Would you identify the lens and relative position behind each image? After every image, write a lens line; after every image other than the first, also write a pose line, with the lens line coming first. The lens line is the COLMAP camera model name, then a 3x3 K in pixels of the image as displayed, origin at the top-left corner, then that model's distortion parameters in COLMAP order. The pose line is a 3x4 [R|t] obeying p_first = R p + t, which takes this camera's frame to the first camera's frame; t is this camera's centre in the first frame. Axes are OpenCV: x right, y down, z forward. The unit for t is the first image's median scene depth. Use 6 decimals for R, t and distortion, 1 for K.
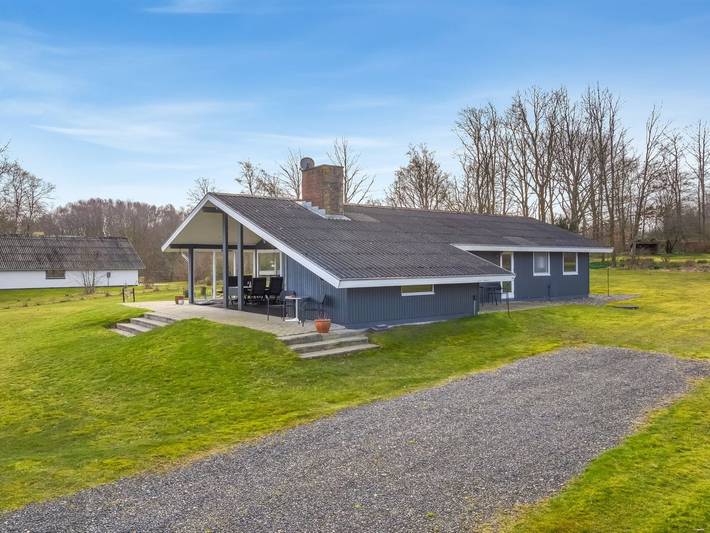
lens RADIAL K [[565.1, 0, 352.6], [0, 565.1, 267.2], [0, 0, 1]] dist [-0.041552, 0.006194]
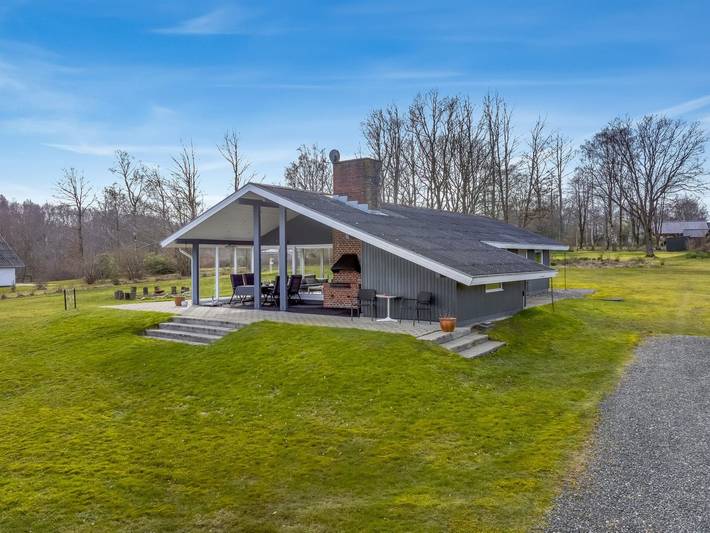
lens RADIAL K [[565.1, 0, 354.8], [0, 565.1, 263.4], [0, 0, 1]] dist [-0.041552, 0.006194]
pose [[0.964285, -0.002014, 0.264858, -0.322086], [0.002223, 0.999997, -0.000486, -0.001027], [-0.264857, 0.001057, 0.964287, 0.072051]]
